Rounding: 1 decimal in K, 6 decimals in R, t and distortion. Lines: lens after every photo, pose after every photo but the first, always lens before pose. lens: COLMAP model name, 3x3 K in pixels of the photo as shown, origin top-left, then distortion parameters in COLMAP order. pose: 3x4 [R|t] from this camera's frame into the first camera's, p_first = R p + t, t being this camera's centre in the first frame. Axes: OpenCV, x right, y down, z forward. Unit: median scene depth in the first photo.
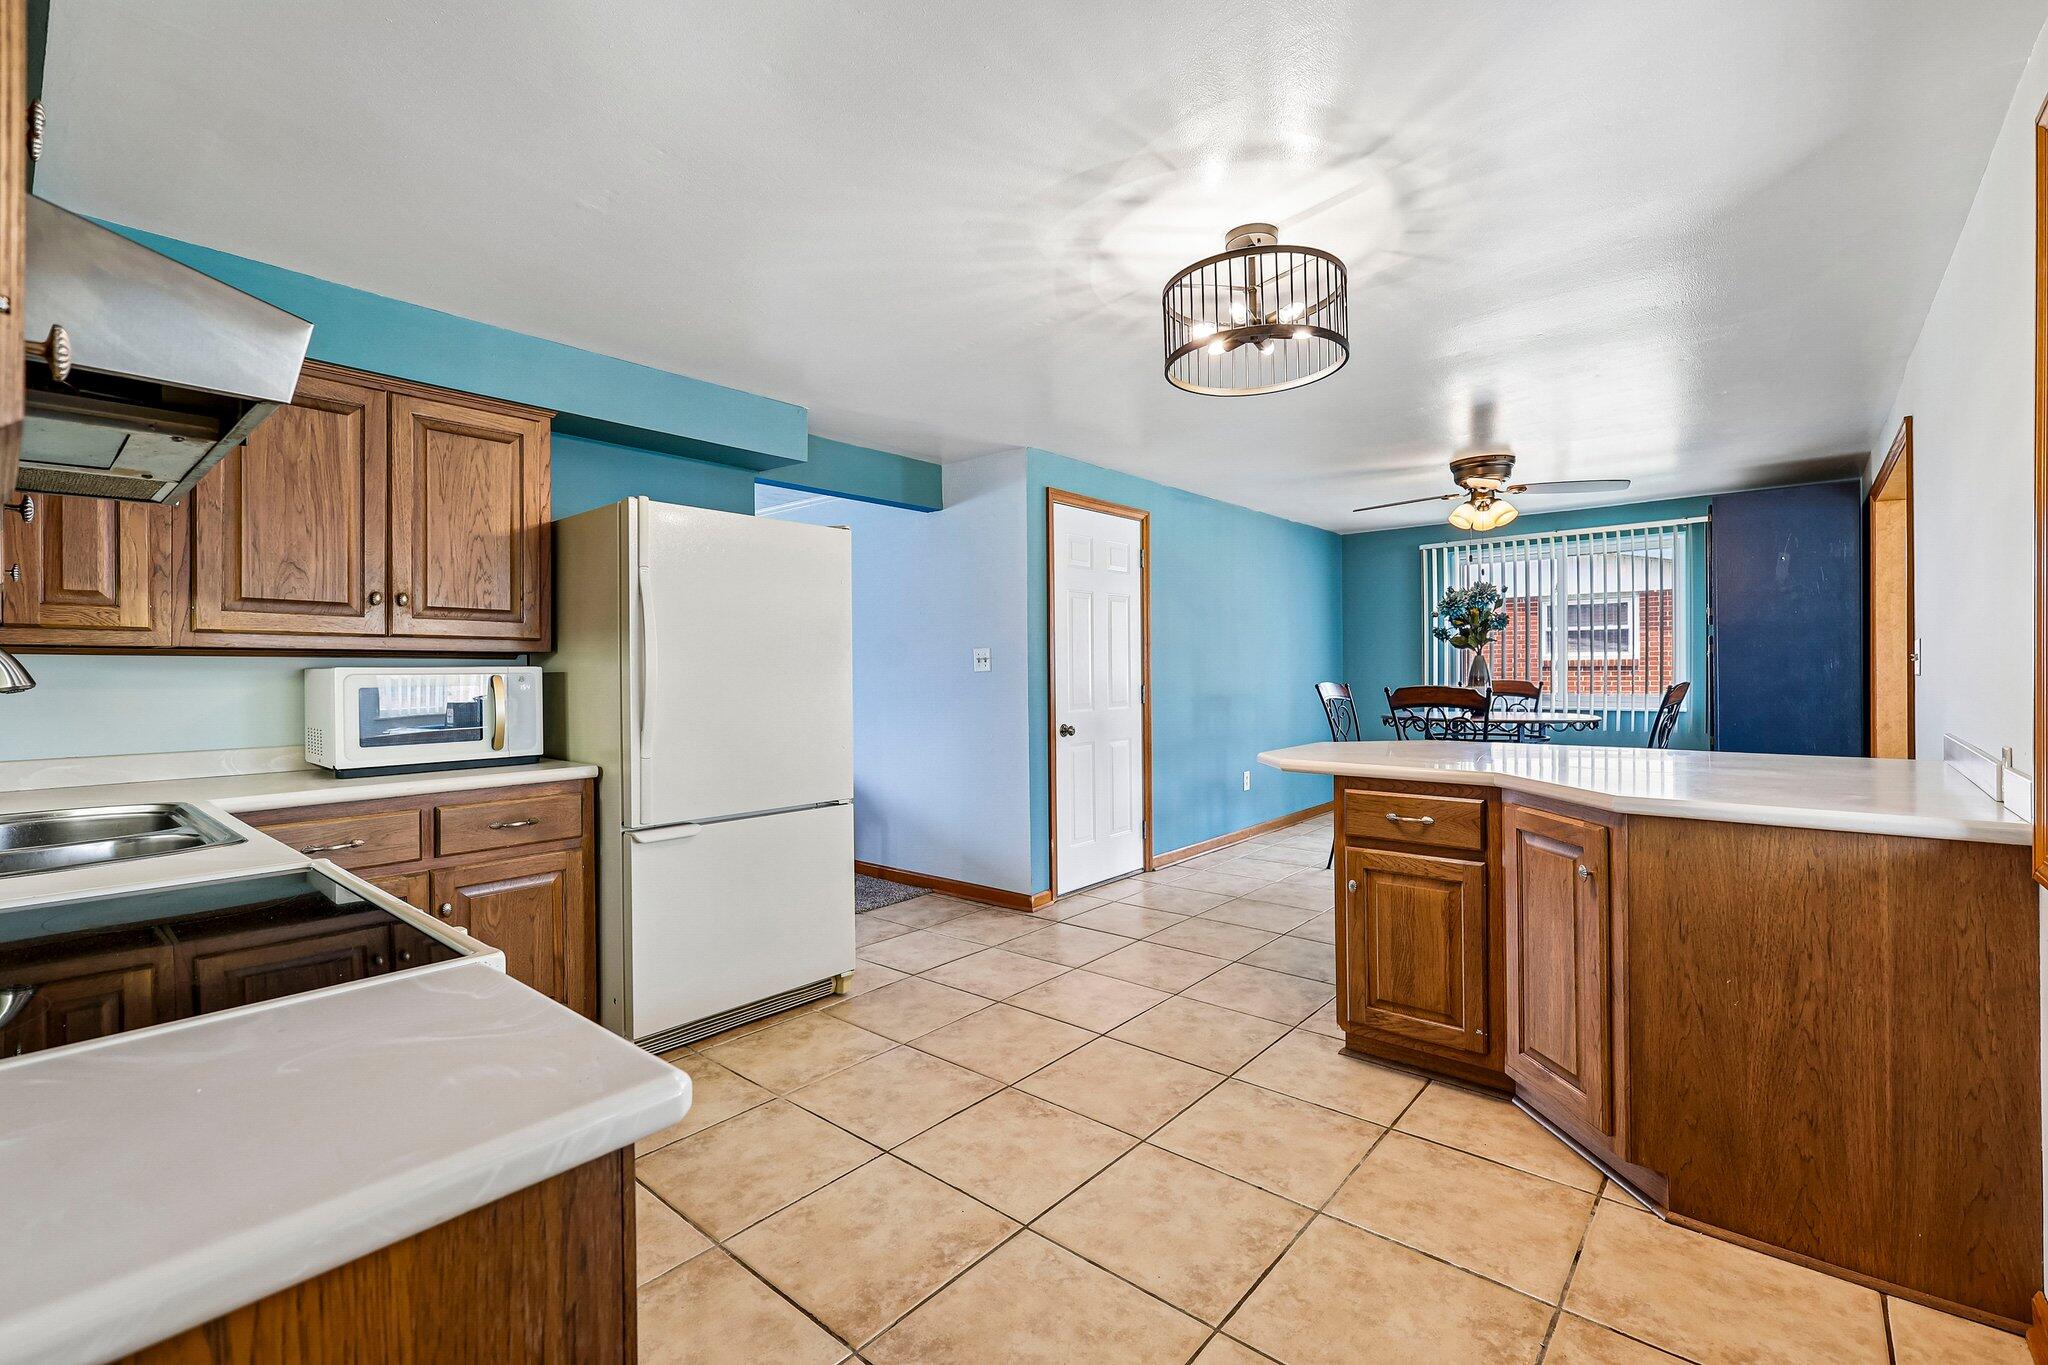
lens RADIAL K [[887.4, 0, 1022.8], [0, 887.4, 674.7], [0, 0, 1]] dist [0.001472, 0.000313]
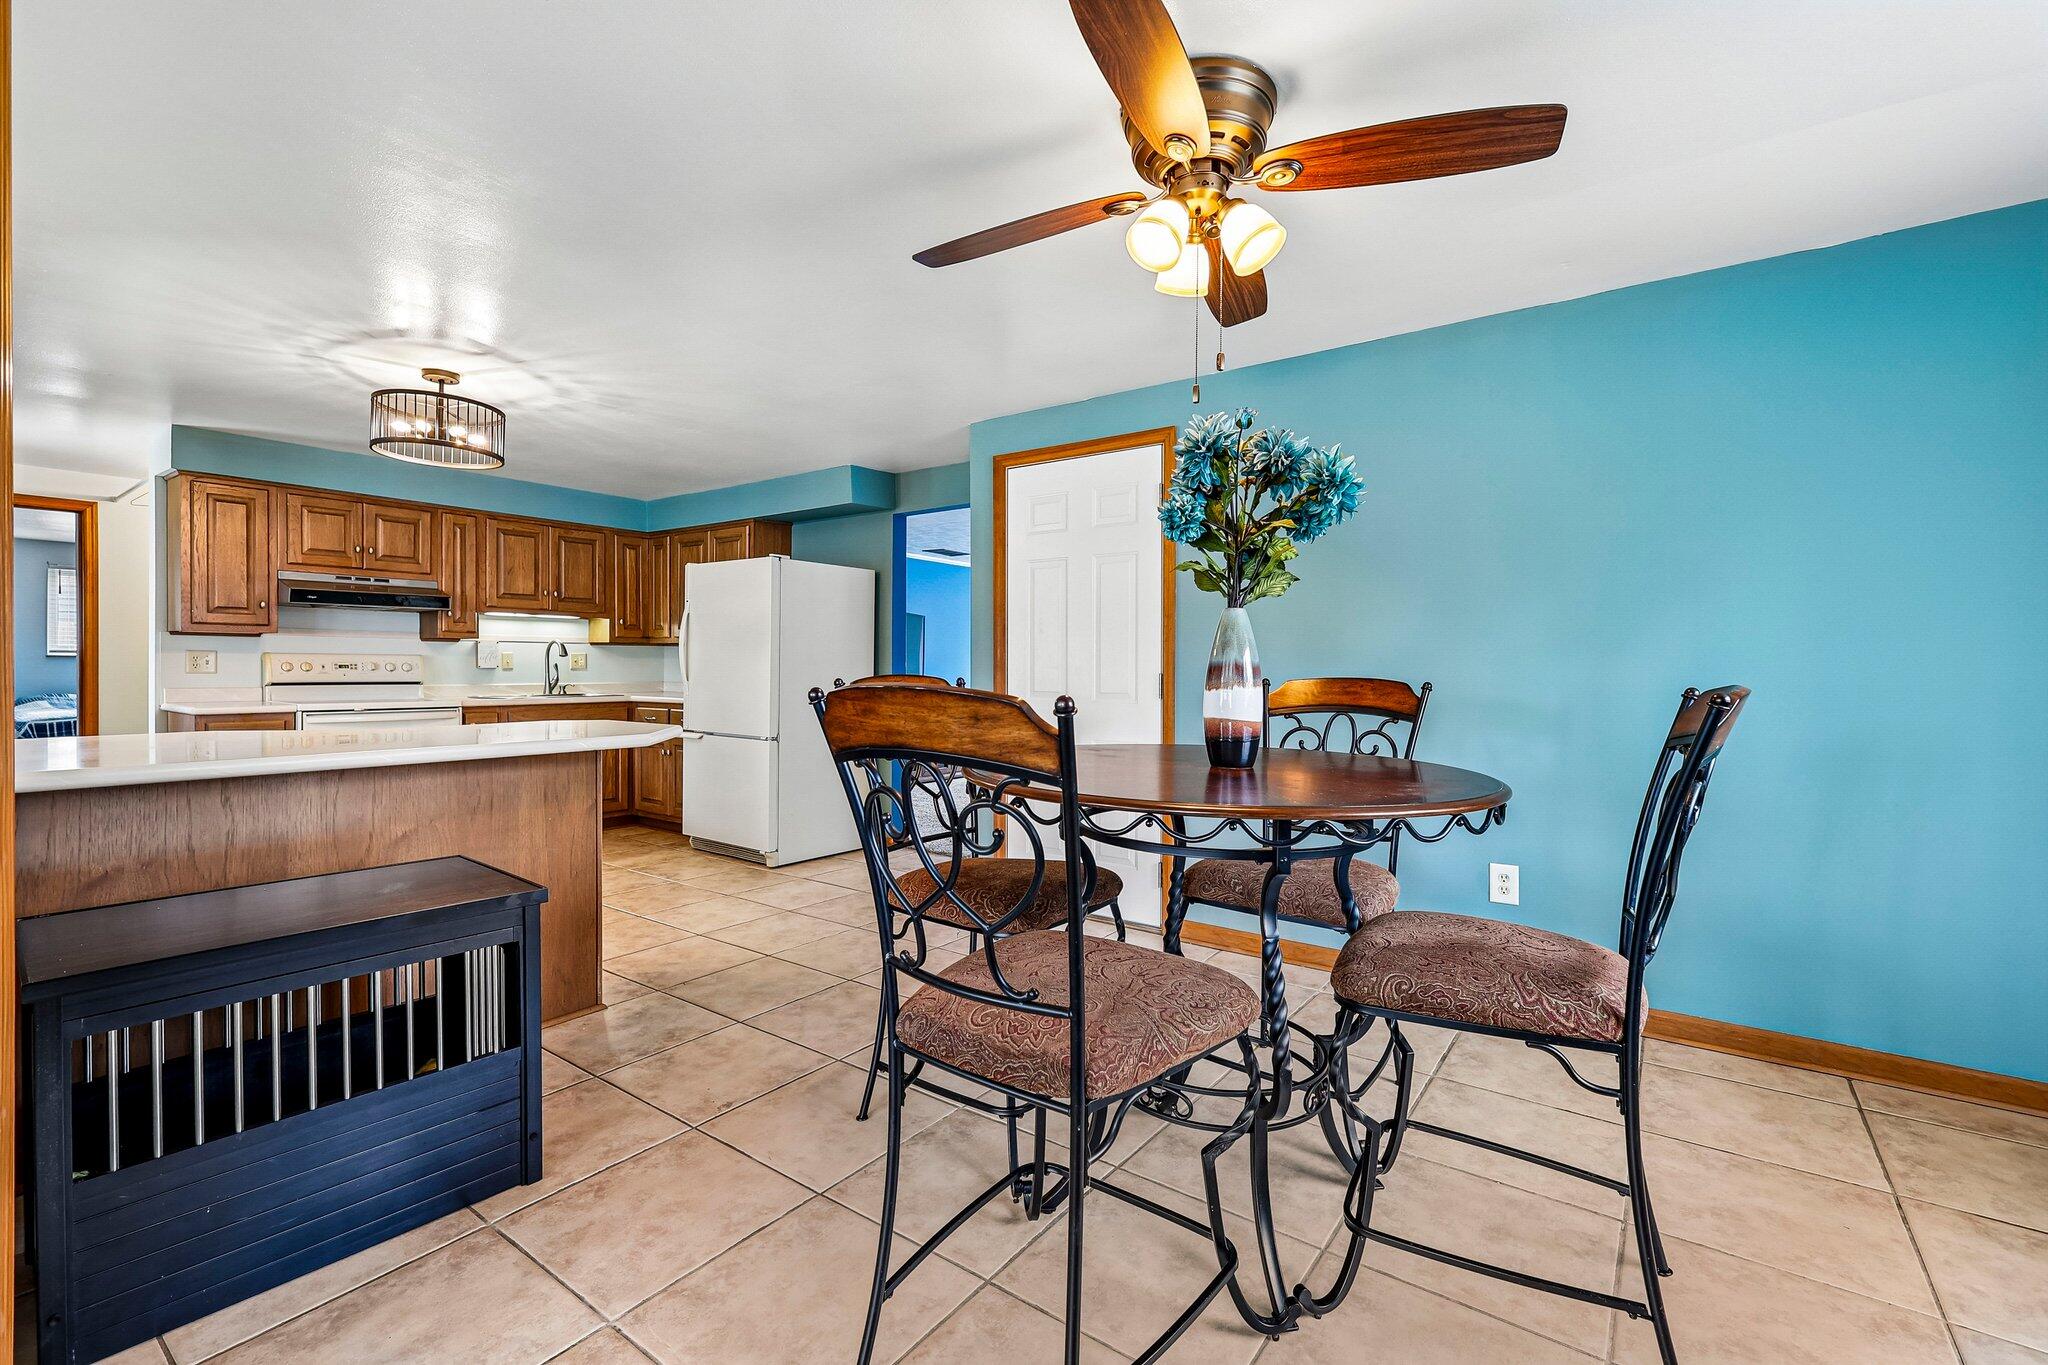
lens RADIAL K [[889.8, 0, 1031.2], [0, 889.8, 674.0], [0, 0, 1]] dist [0.001556, 0.000823]
pose [[0.077255, 0.020194, -0.996807, 1.522991], [-0.011191, 0.999749, 0.019386, -0.000211], [0.996949, 0.009658, 0.077462, 1.520985]]
